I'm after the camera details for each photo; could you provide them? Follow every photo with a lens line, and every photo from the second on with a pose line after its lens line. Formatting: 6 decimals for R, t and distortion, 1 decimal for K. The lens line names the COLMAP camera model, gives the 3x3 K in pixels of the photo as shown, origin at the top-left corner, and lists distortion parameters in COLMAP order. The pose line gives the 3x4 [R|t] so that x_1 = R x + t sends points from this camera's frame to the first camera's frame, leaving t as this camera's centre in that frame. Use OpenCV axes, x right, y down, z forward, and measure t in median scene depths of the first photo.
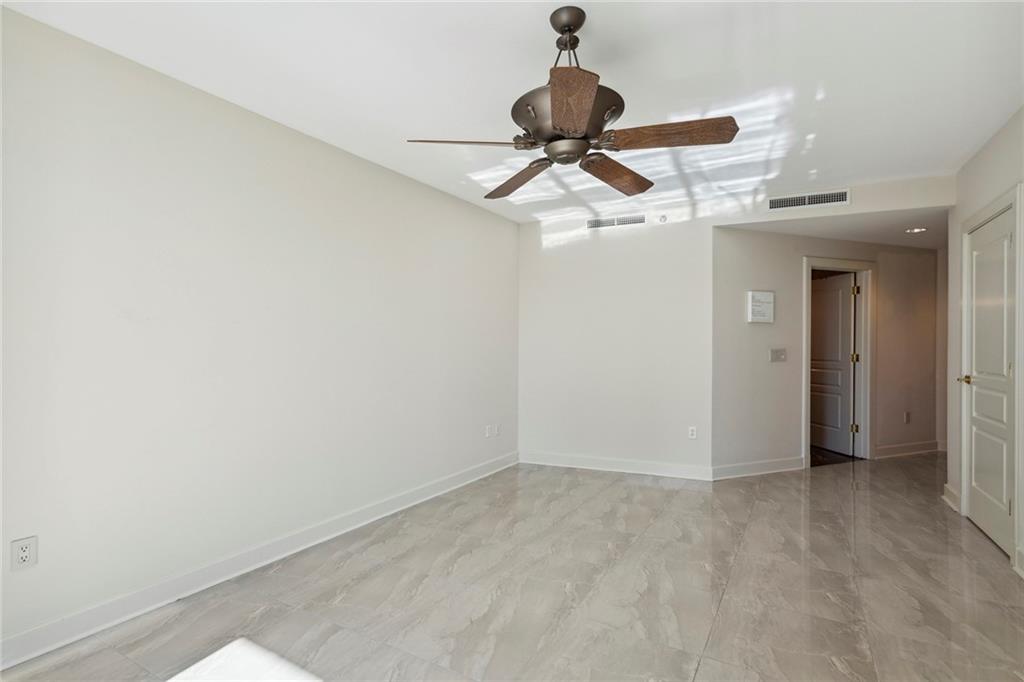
lens RADIAL K [[494.9, 0, 518.5], [0, 494.9, 346.8], [0, 0, 1]] dist [0.004558, 0.000419]
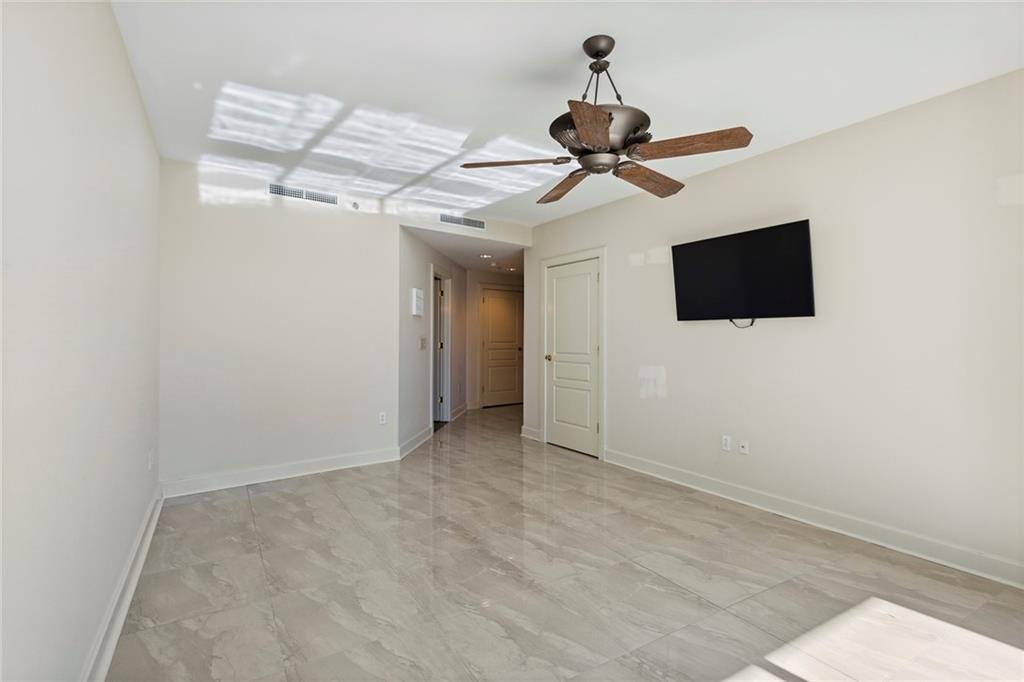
lens RADIAL K [[480.5, 0, 512.0], [0, 480.5, 341.0], [0, 0, 1]] dist [0.004610, 0.000374]
pose [[0.483324, -0.001932, 0.875440, -0.446143], [-0.005648, 0.999970, 0.005325, 0.003969], [-0.875424, -0.007518, 0.483298, 0.297576]]
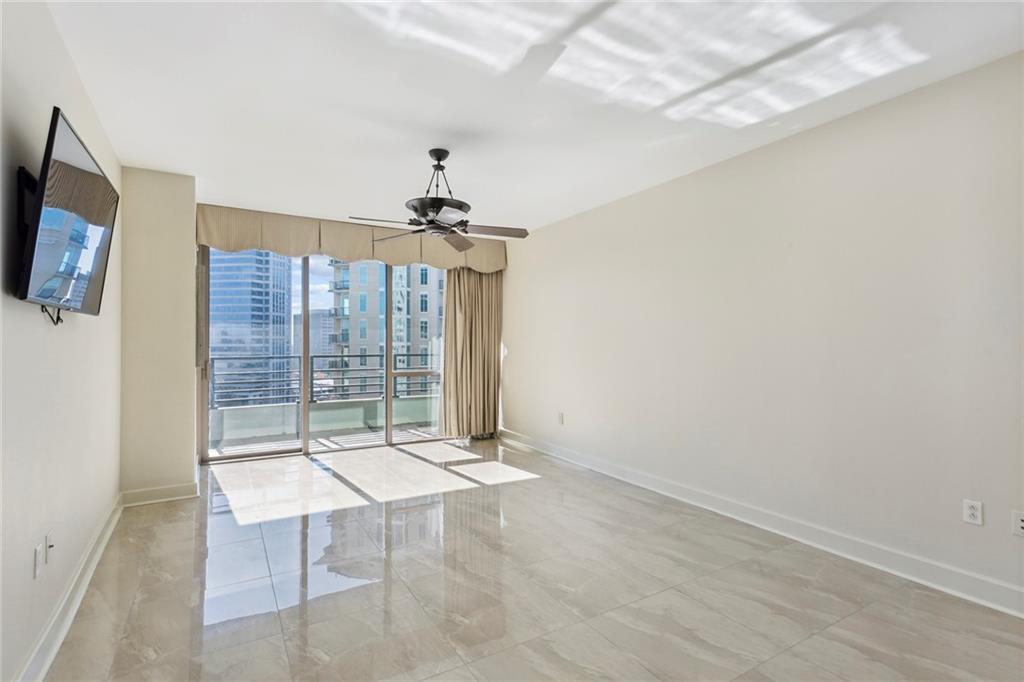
lens RADIAL K [[495.5, 0, 513.9], [0, 495.5, 324.0], [0, 0, 1]] dist [-0.000321, -0.000112]
pose [[-0.487650, -0.032138, -0.872448, 0.687087], [-0.001211, 0.999346, -0.036136, -0.000481], [0.873039, -0.016565, -0.487370, 0.960021]]
